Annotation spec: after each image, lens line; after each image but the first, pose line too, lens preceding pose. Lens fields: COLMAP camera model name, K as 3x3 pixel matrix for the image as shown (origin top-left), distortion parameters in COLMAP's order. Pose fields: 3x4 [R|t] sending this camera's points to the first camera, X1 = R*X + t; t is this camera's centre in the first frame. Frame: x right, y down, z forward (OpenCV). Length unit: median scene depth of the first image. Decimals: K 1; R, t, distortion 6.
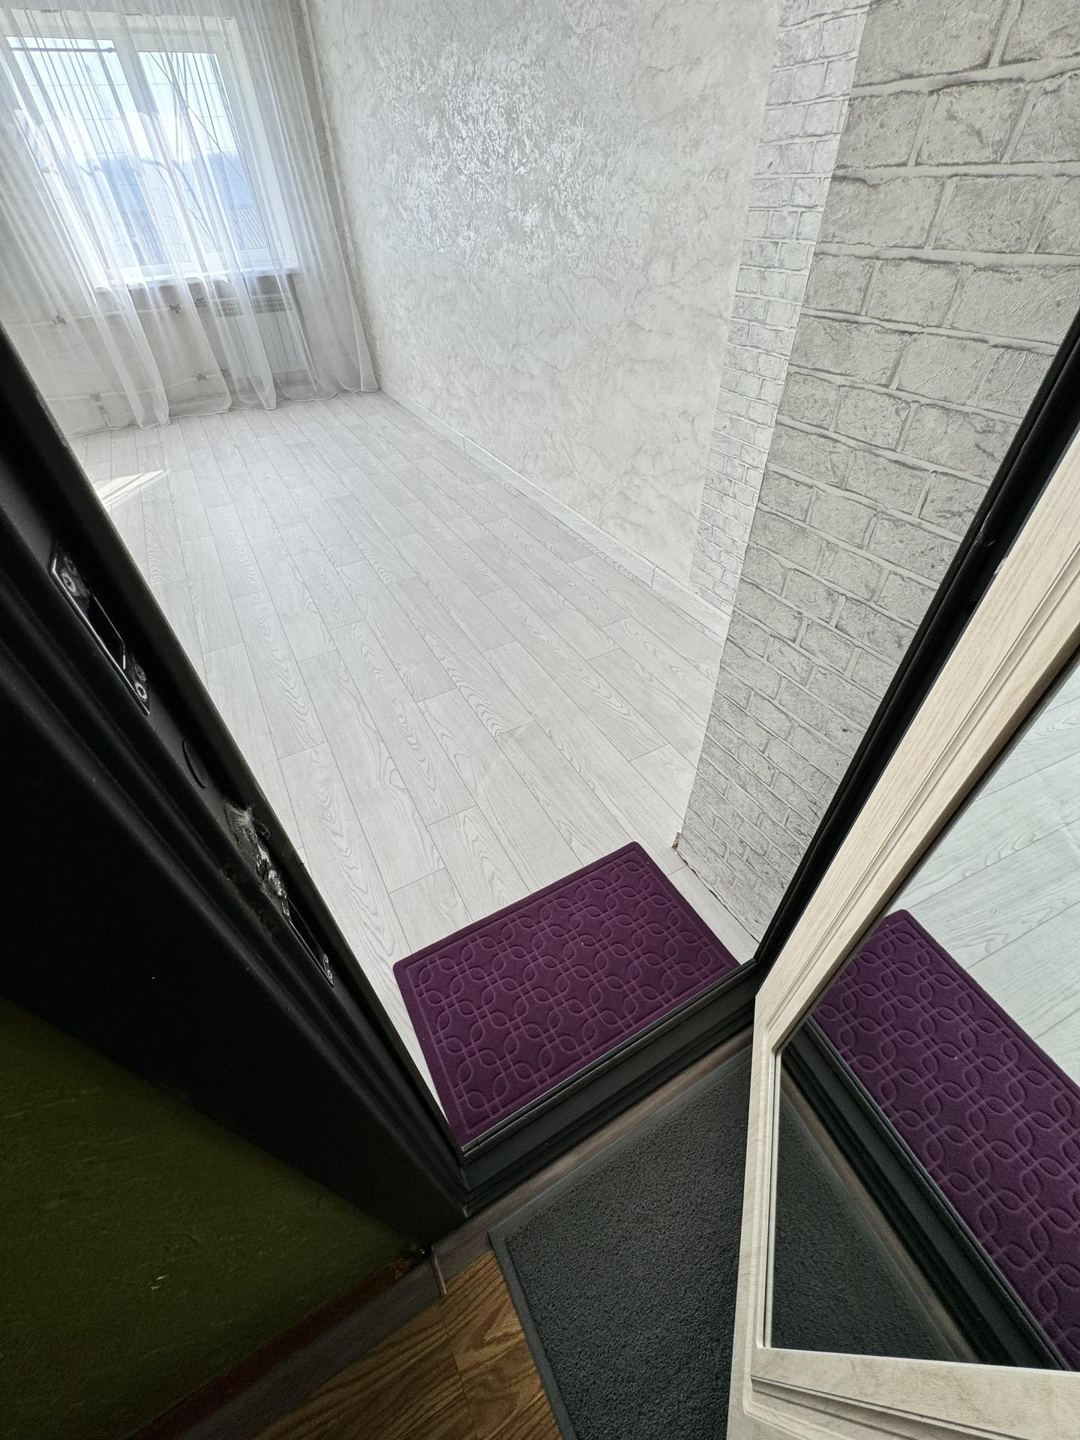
lens RADIAL K [[572.9, 0, 542.9], [0, 572.9, 721.5], [0, 0, 1]] dist [-0.002417, 0.000023]
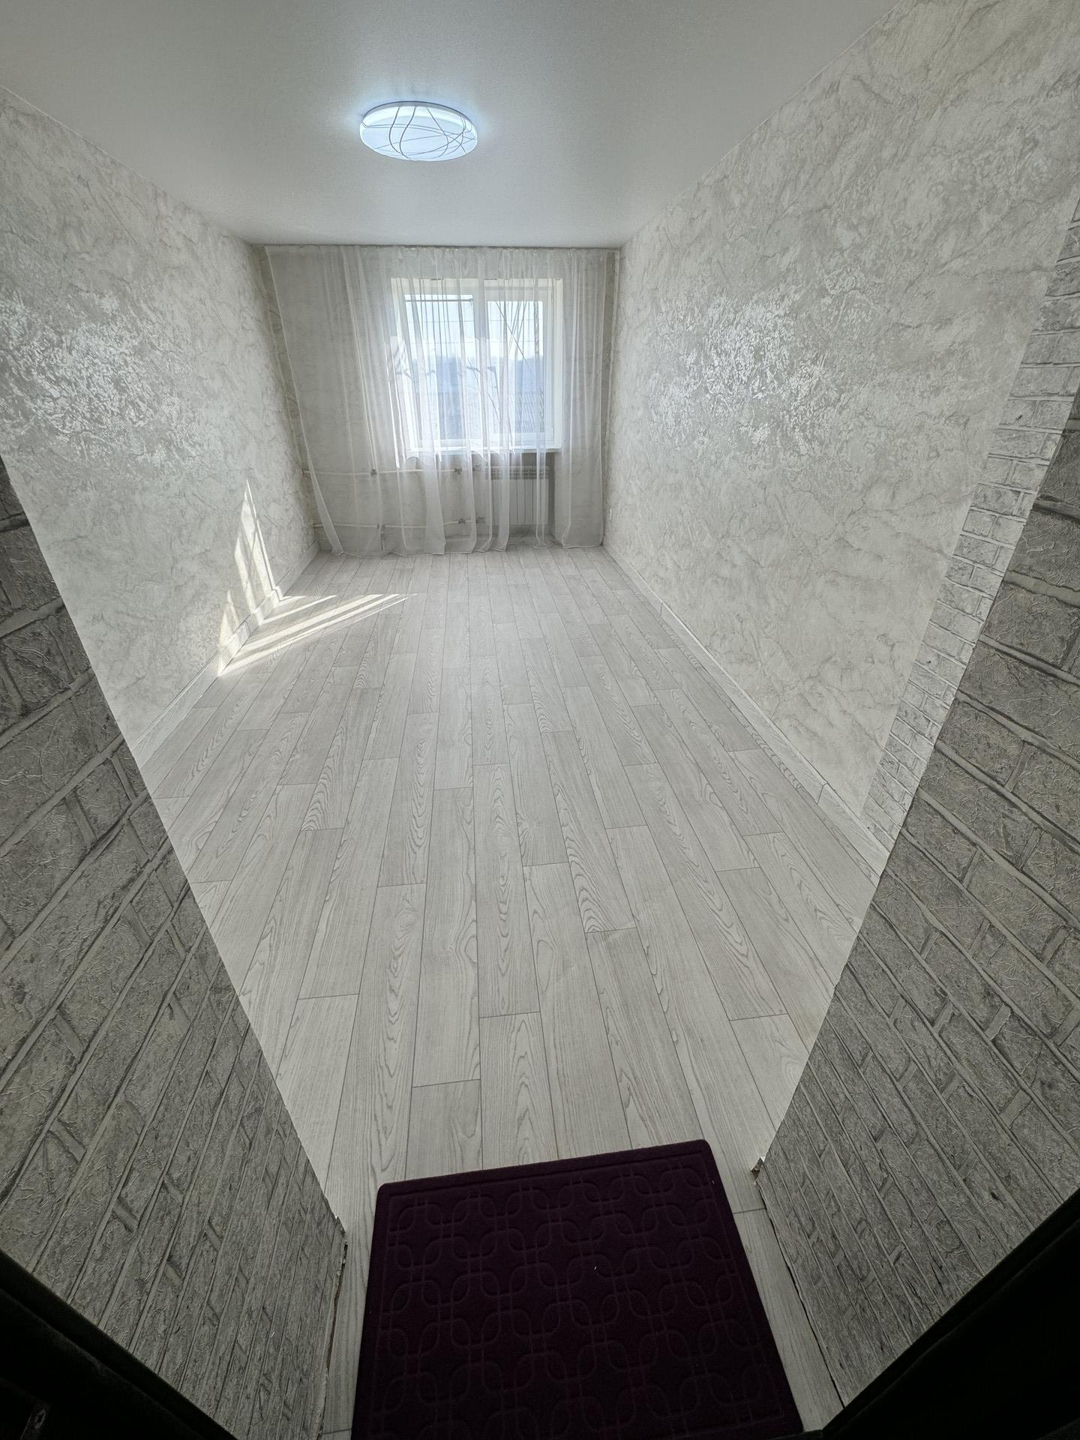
lens RADIAL K [[572.9, 0, 543.7], [0, 572.9, 721.8], [0, 0, 1]] dist [-0.002417, 0.000023]
pose [[0.926194, 0.213214, -0.310973, 0.054238], [-0.274687, 0.946540, -0.169140, -0.101244], [0.258285, 0.242077, 0.935247, 0.046619]]
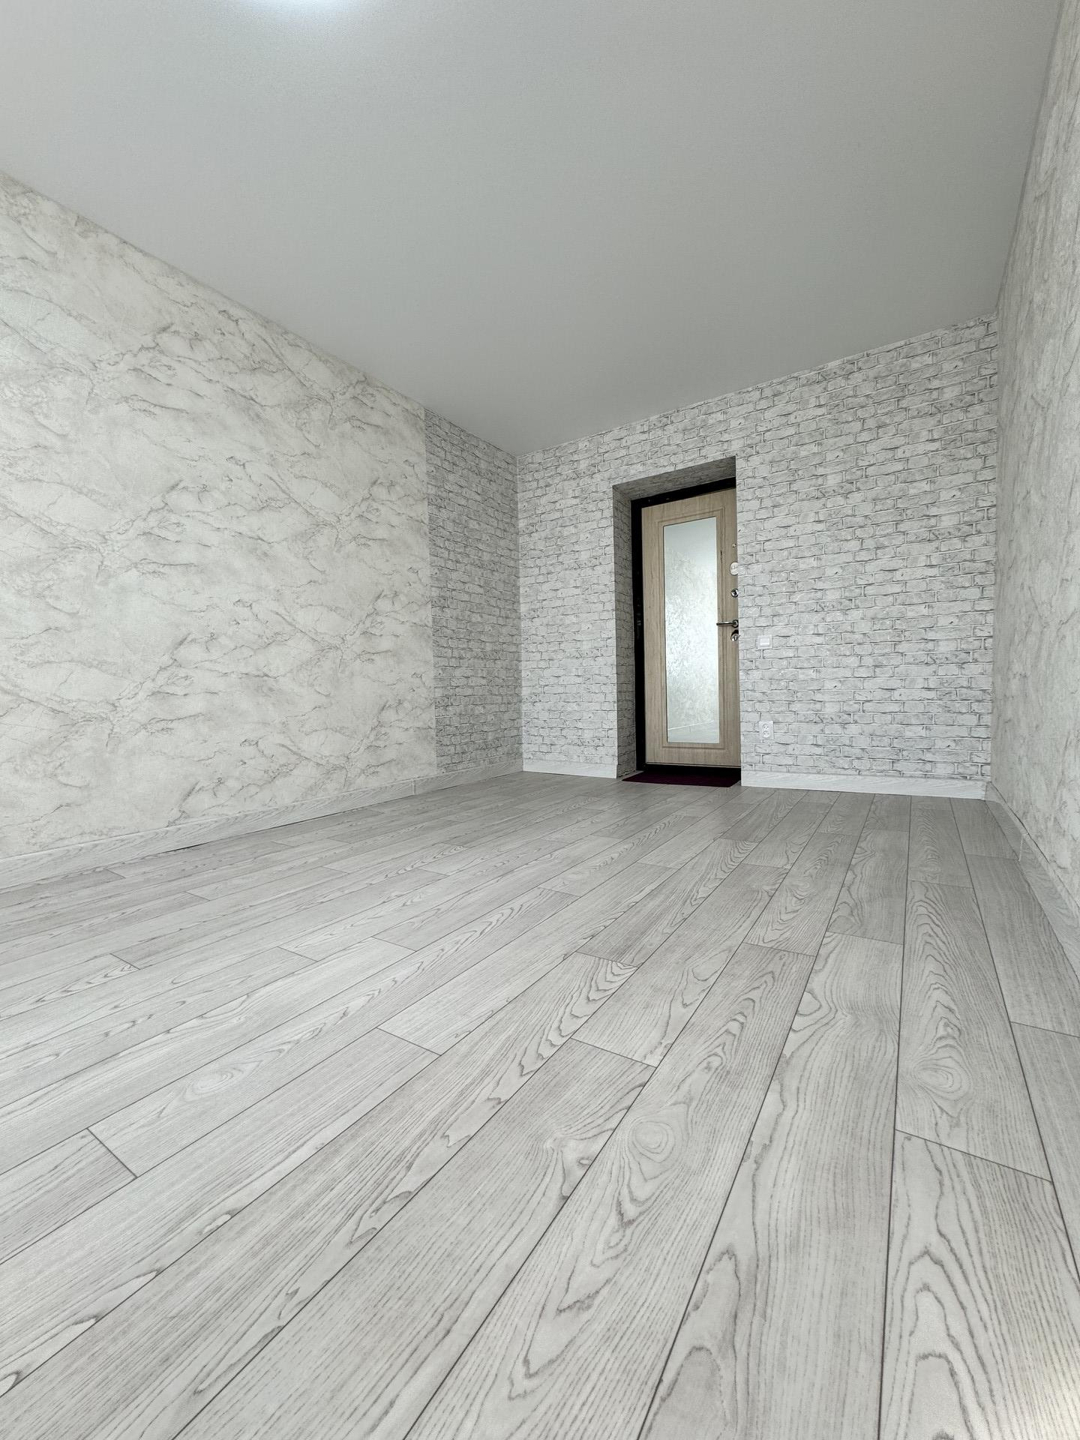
lens RADIAL K [[572.9, 0, 539.9], [0, 572.9, 720.6], [0, 0, 1]] dist [-0.002417, 0.000023]
pose [[-0.463841, -0.001530, 0.885917, -1.287742], [0.637359, 0.693985, 0.334901, -0.703900], [-0.615325, 0.719988, -0.320923, 1.283763]]
